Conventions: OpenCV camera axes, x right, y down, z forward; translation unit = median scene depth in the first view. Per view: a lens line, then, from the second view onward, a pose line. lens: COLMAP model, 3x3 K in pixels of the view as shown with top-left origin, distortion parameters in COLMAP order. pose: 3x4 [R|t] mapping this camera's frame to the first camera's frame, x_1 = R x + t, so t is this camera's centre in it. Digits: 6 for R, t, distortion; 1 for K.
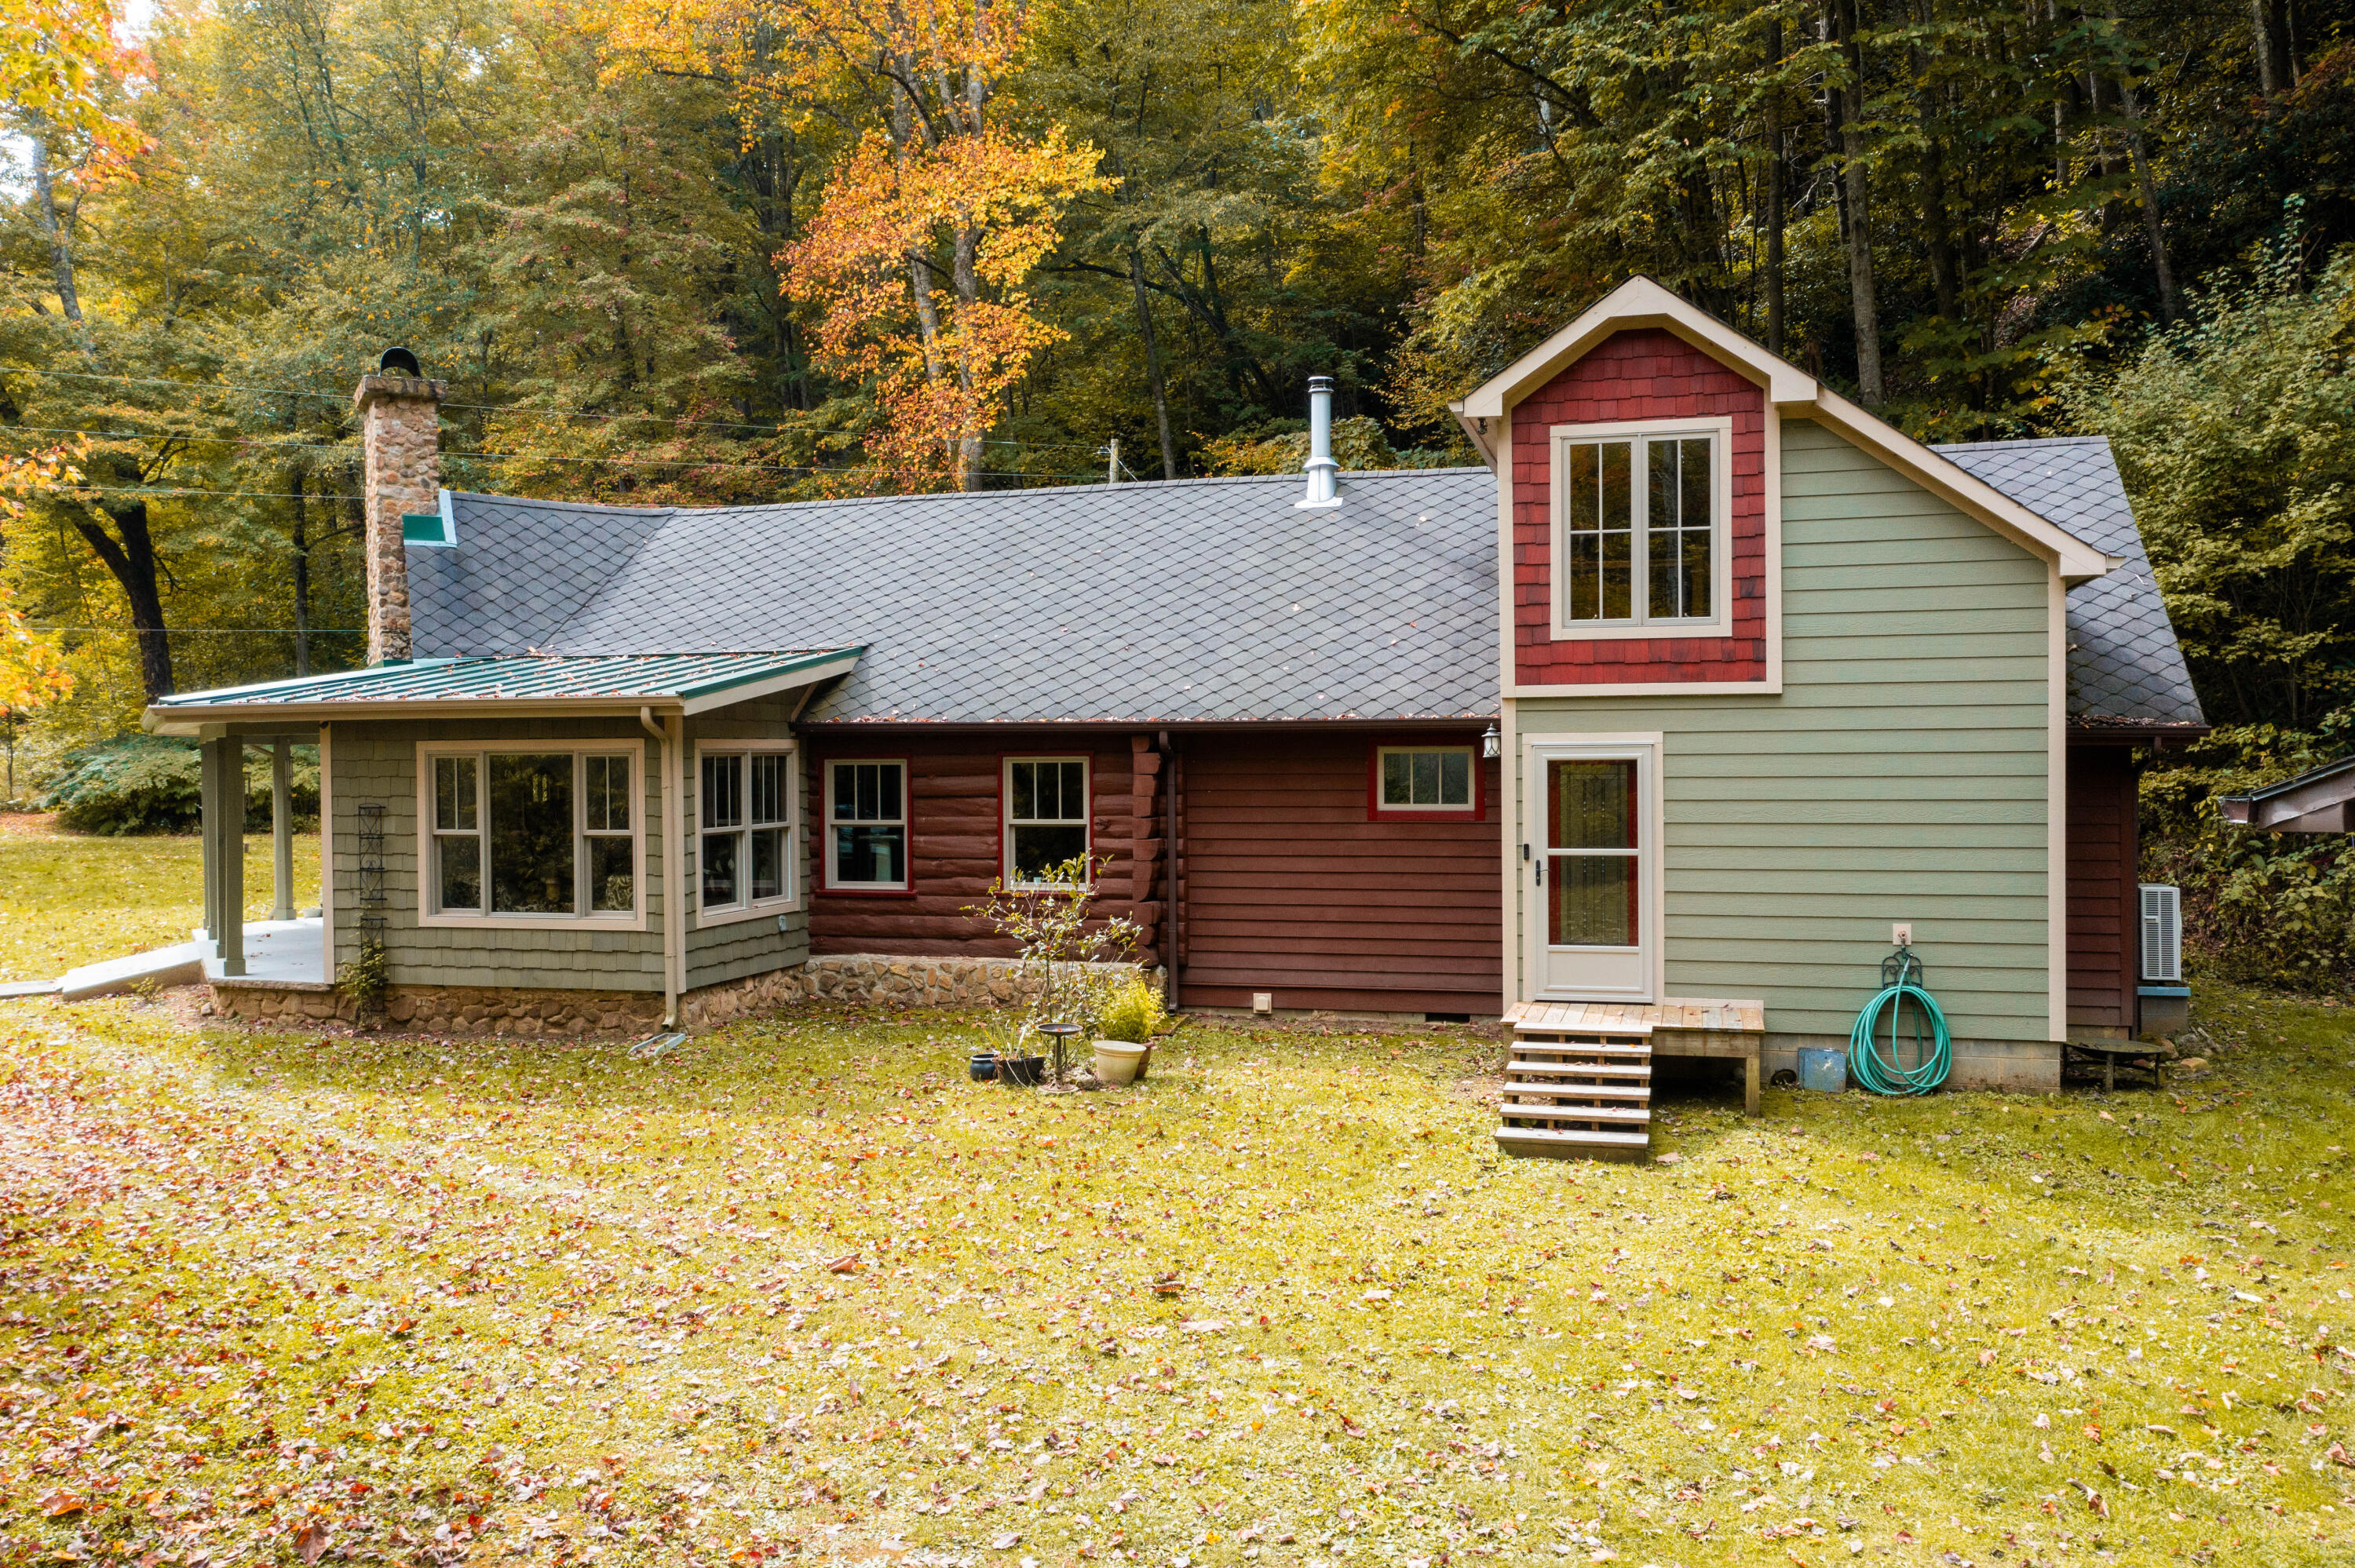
lens RADIAL K [[1803.1, 0, 1262.7], [0, 1803.1, 717.3], [0, 0, 1]] dist [0.001259, 0.005498]
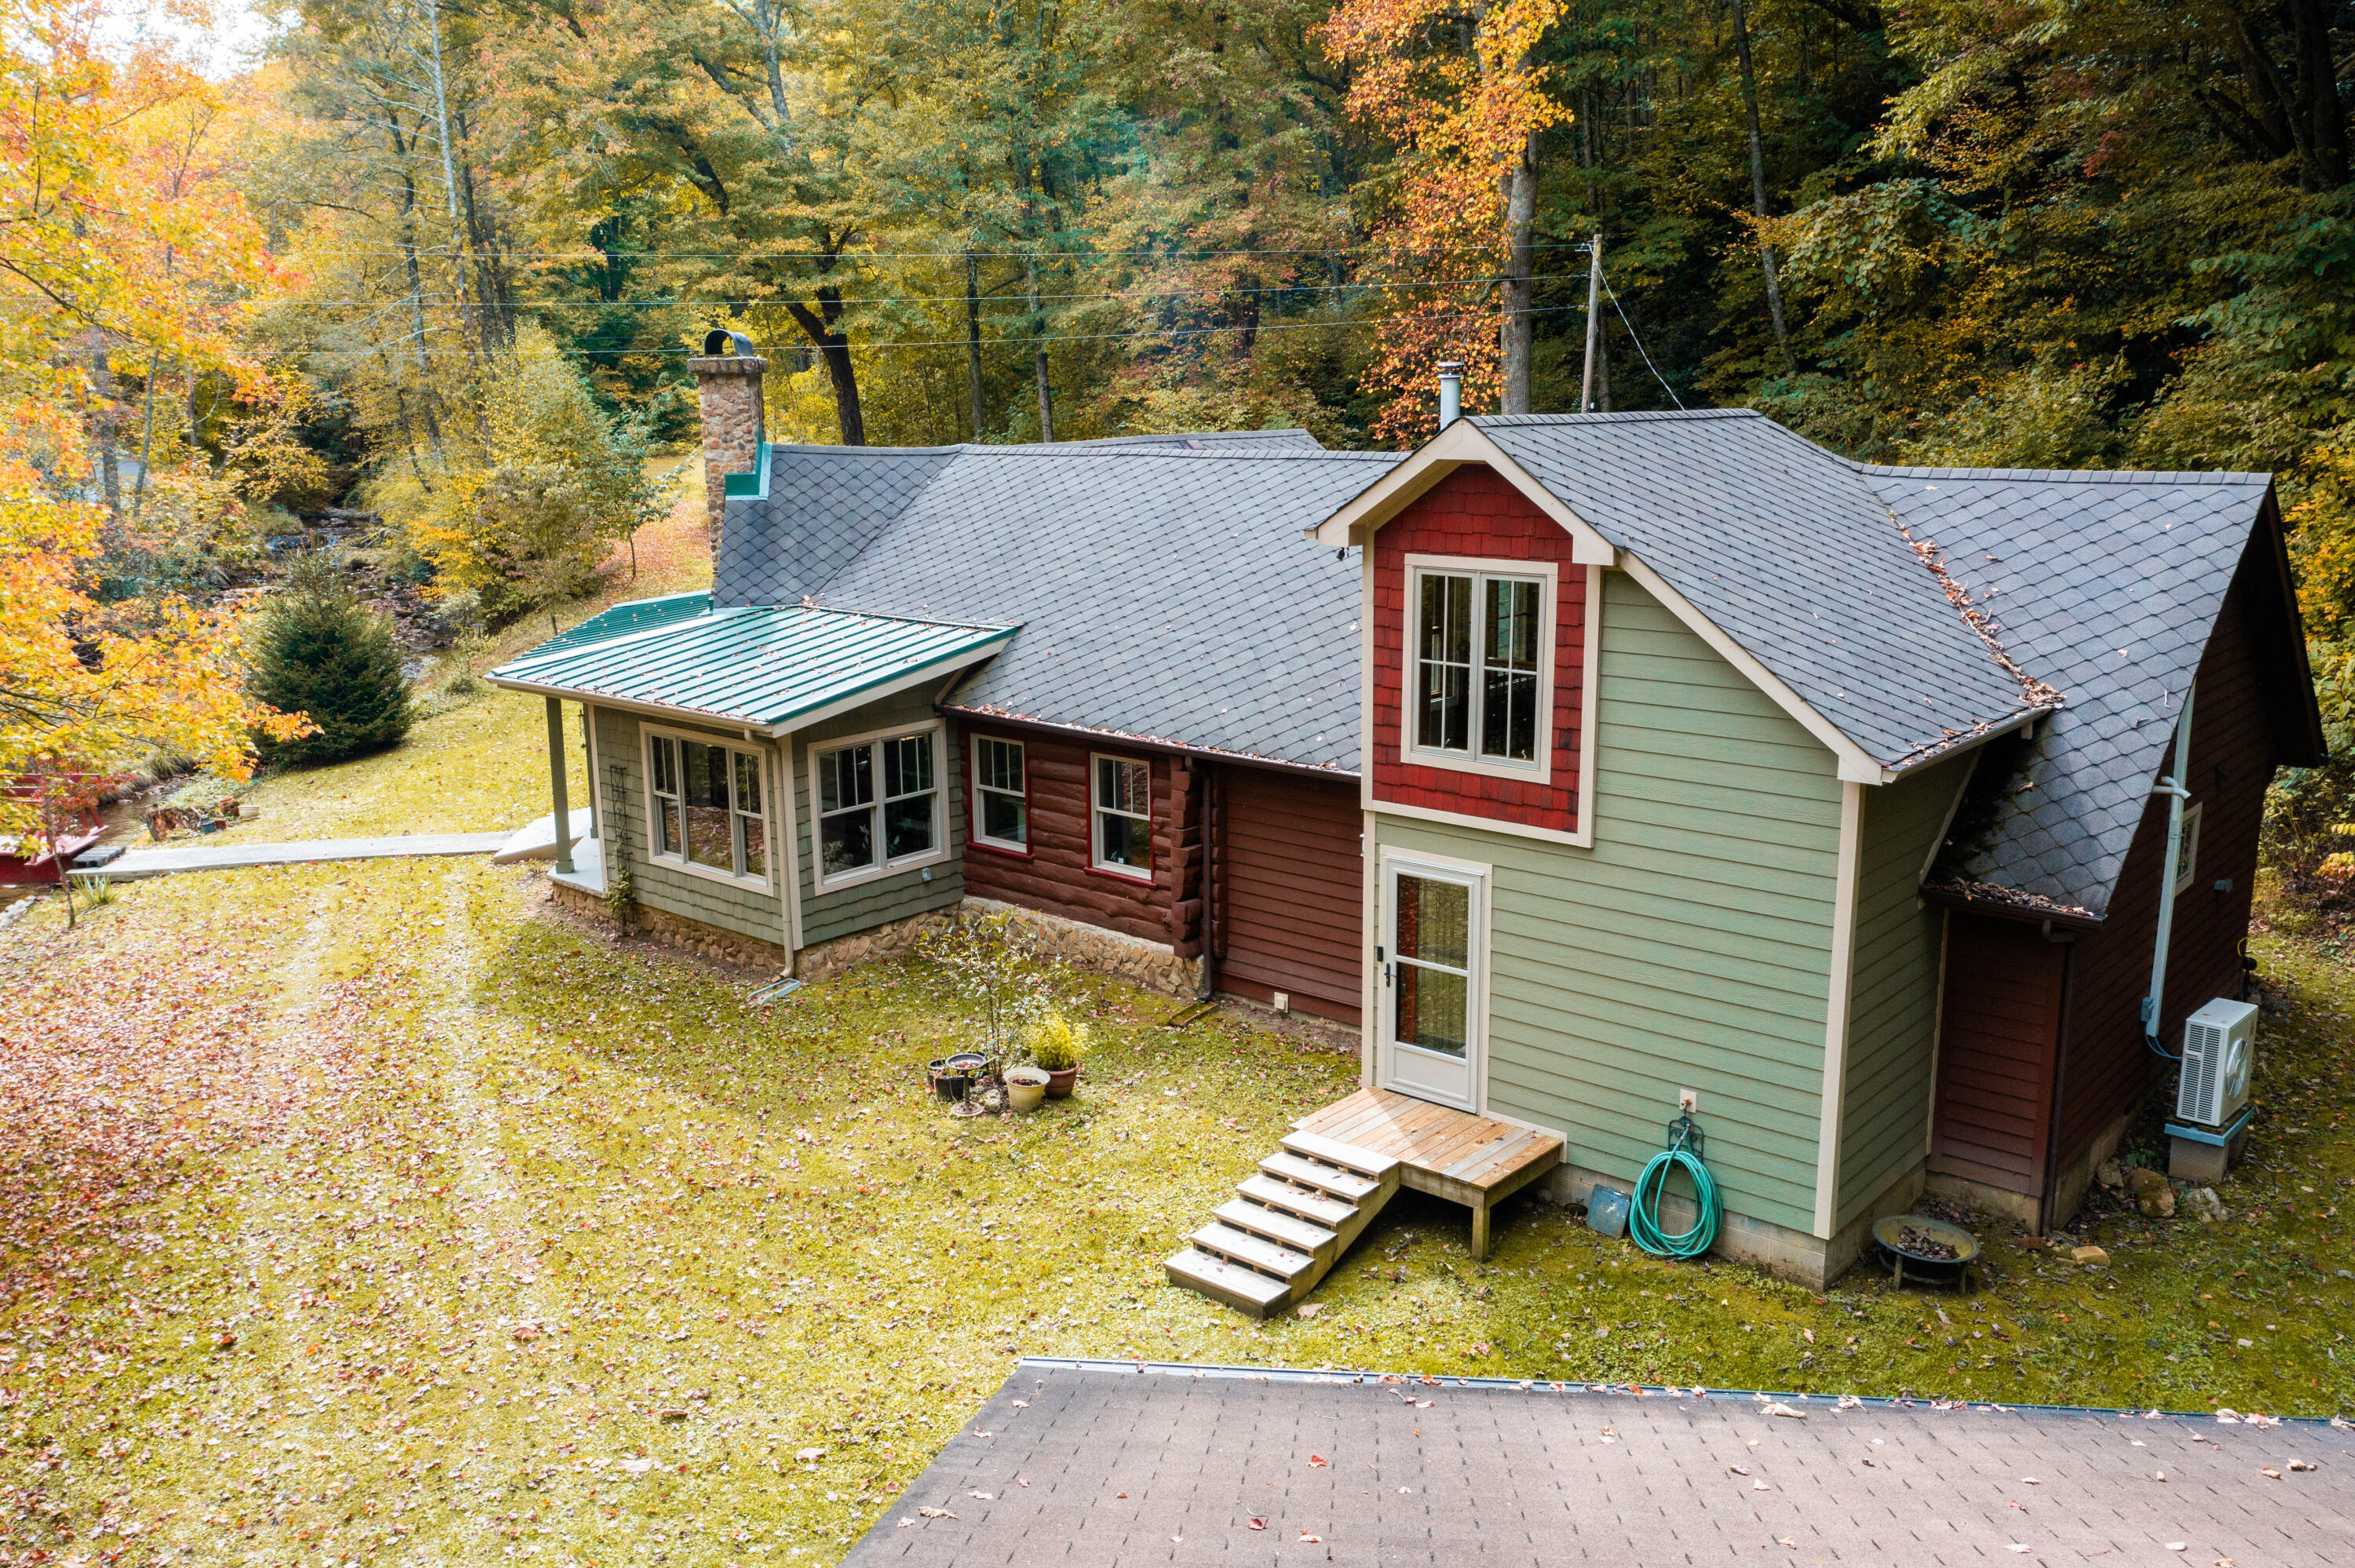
lens RADIAL K [[1926.2, 0, 1454.0], [0, 1926.2, 640.4], [0, 0, 1]] dist [0.000149, 0.008931]
pose [[0.911869, 0.082401, -0.402125, 0.597132], [-0.001506, 0.980309, 0.197462, -0.313868], [0.410478, -0.179454, 0.894038, 0.040762]]
